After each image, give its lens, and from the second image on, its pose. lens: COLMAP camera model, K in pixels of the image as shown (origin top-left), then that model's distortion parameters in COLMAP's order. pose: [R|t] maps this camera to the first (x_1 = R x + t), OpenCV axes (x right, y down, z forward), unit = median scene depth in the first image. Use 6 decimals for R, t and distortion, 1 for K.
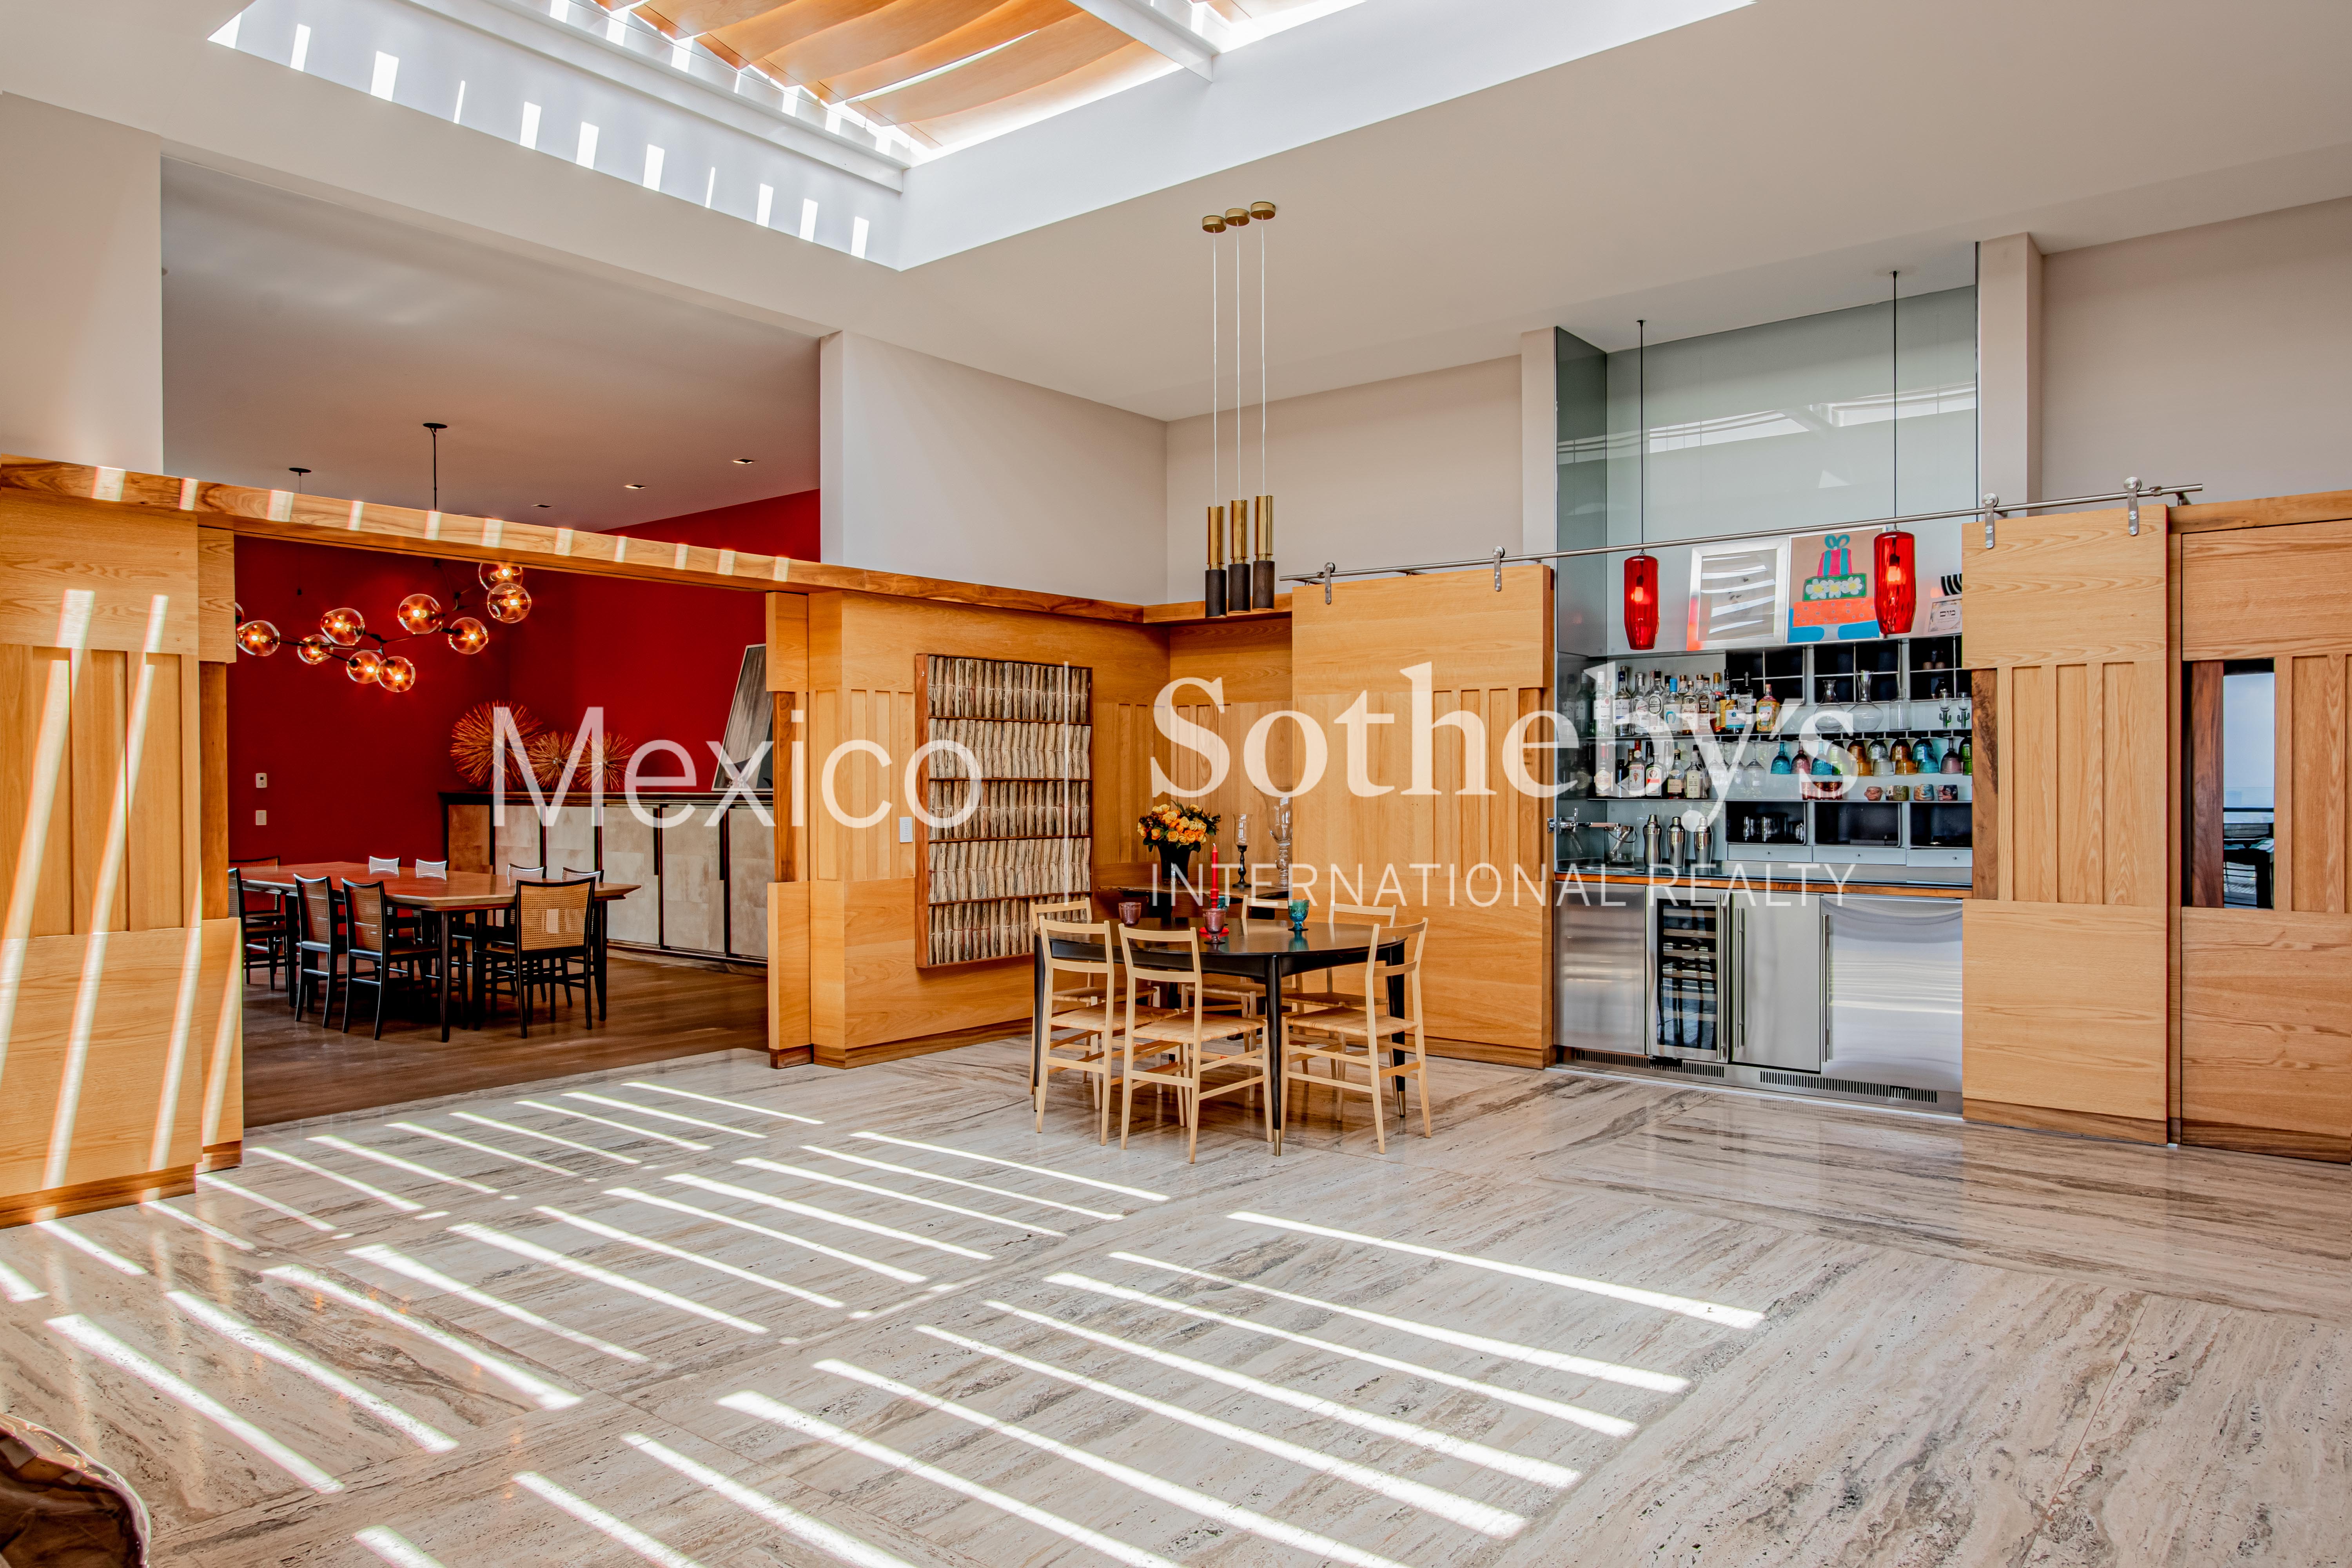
lens RADIAL K [[1532.9, 0, 1177.7], [0, 1532.9, 782.1], [0, 0, 1]] dist [-0.003788, 0.005531]
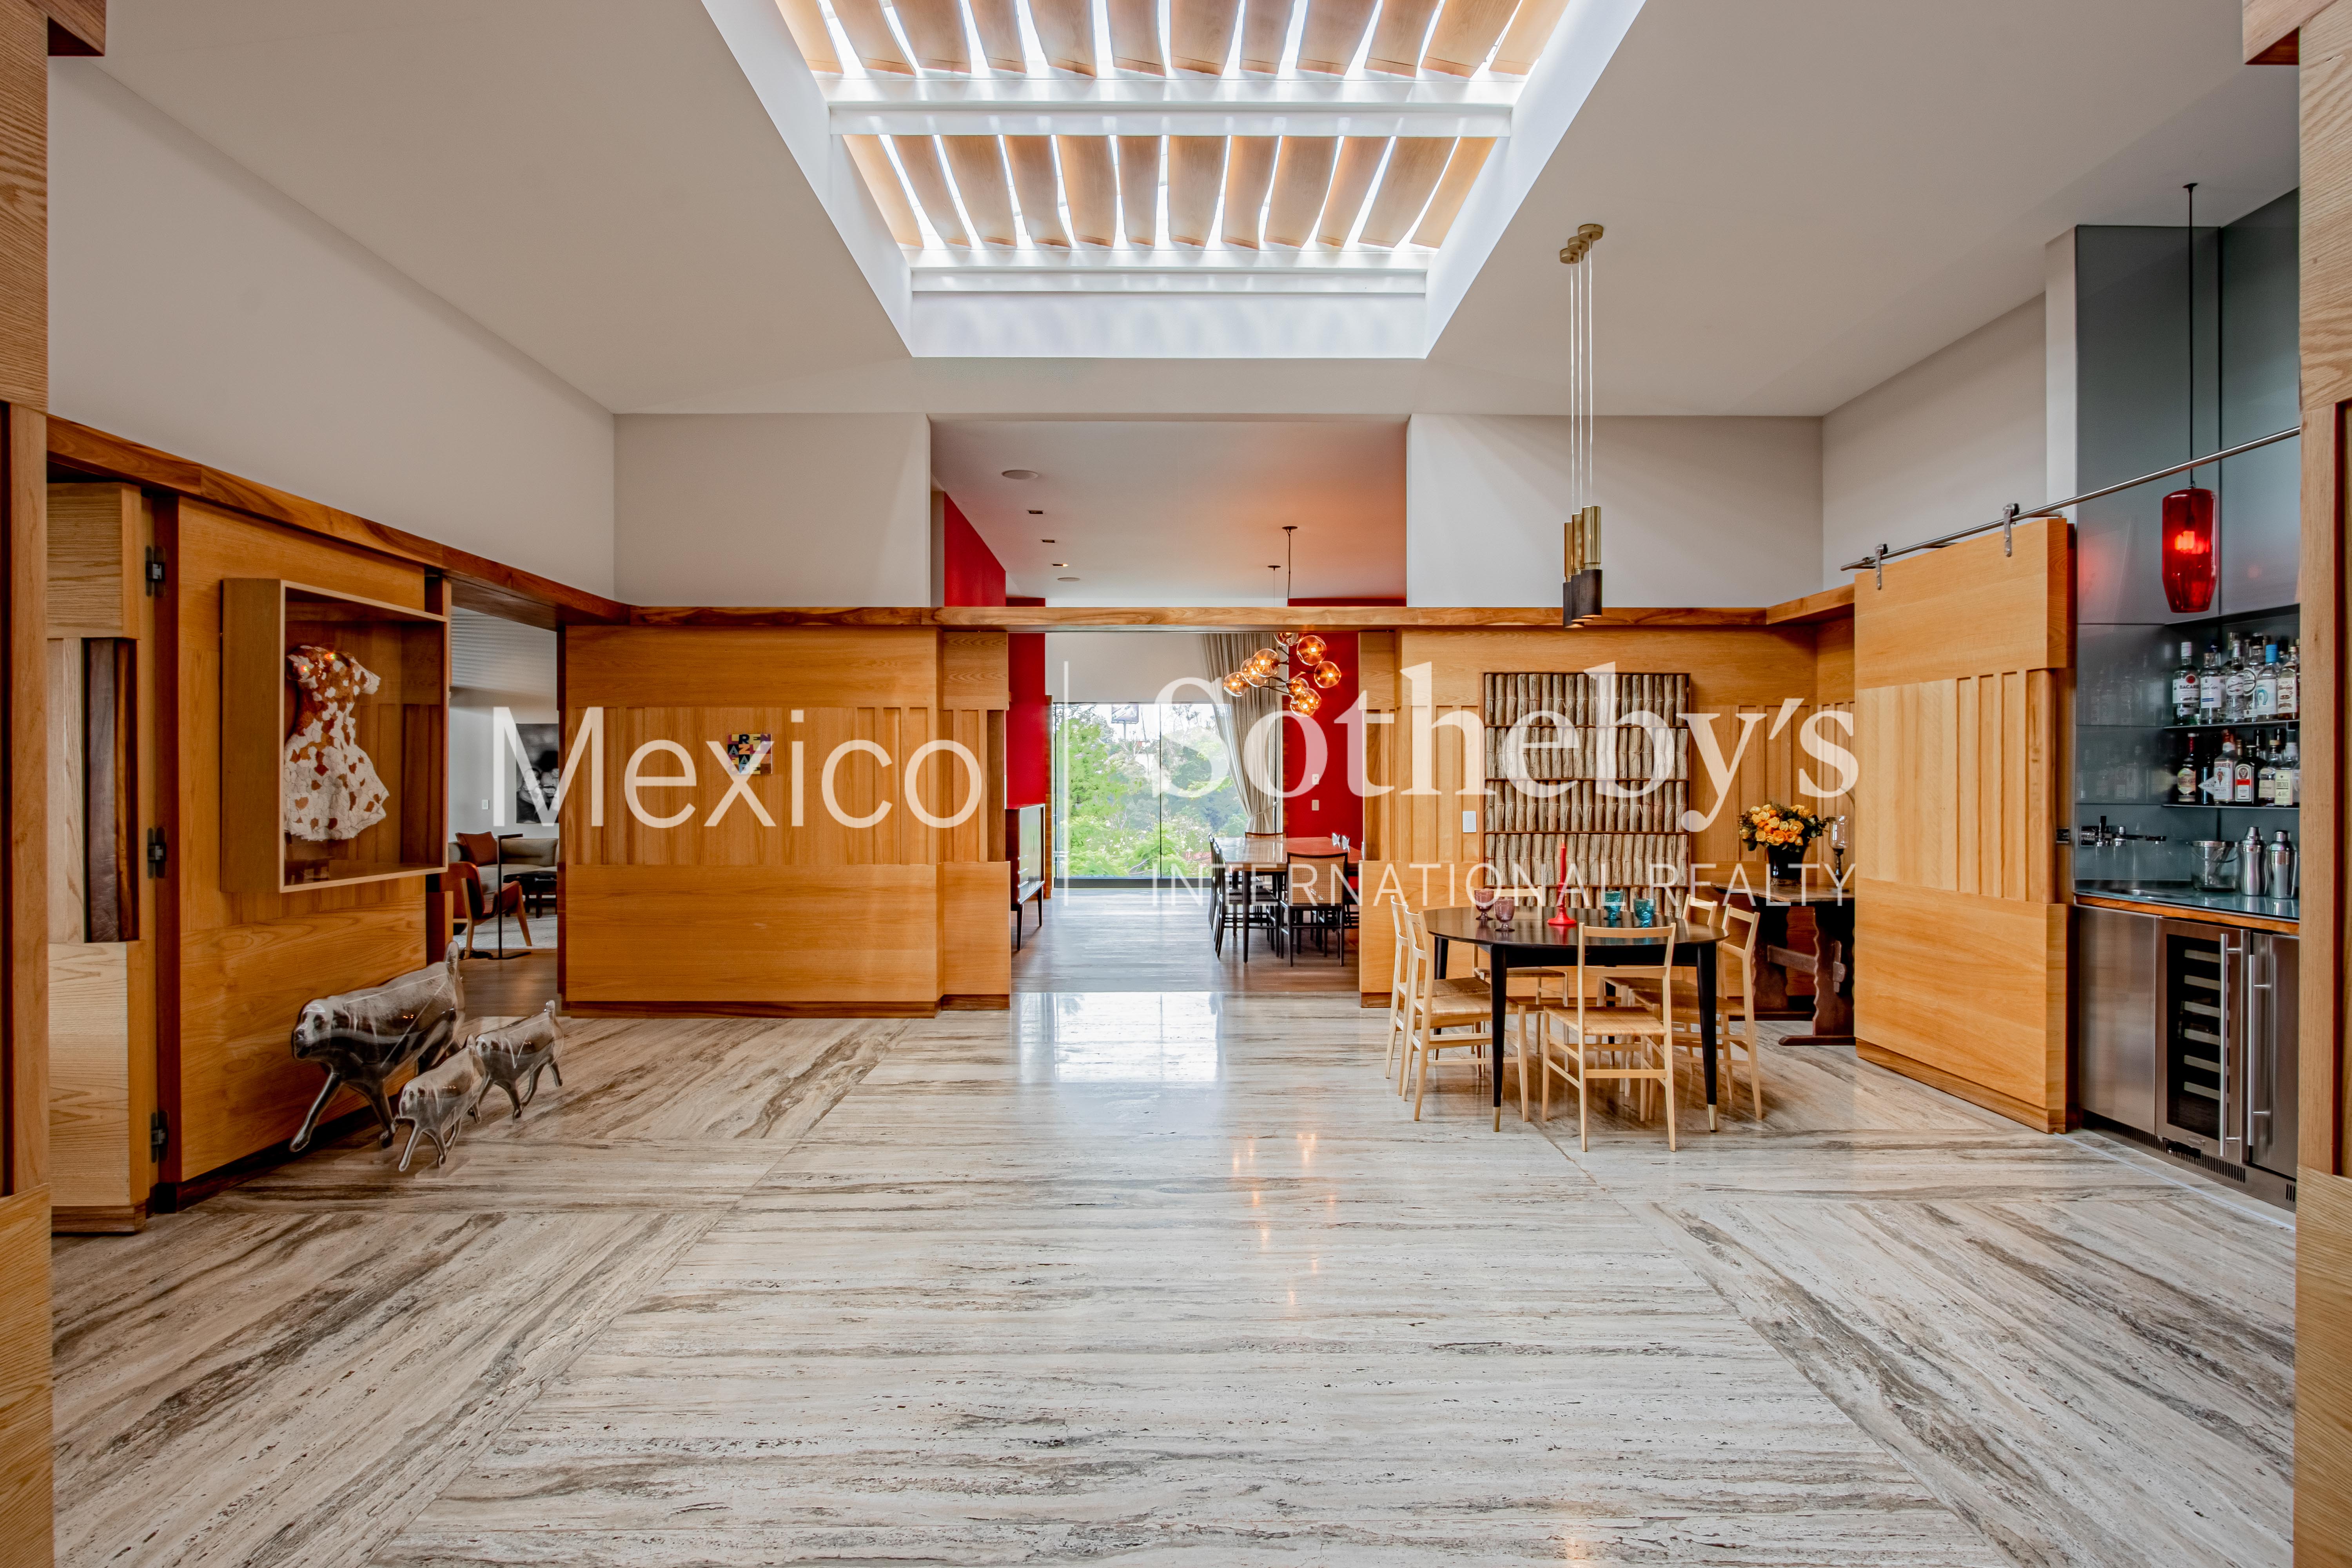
lens RADIAL K [[1306.6, 0, 1176.6], [0, 1306.6, 785.1], [0, 0, 1]] dist [-0.007193, -0.000540]
pose [[0.637231, 0.005170, -0.770655, 0.708783], [-0.003159, 0.999987, 0.004096, -0.001292], [0.770666, -0.000176, 0.637239, 0.280681]]
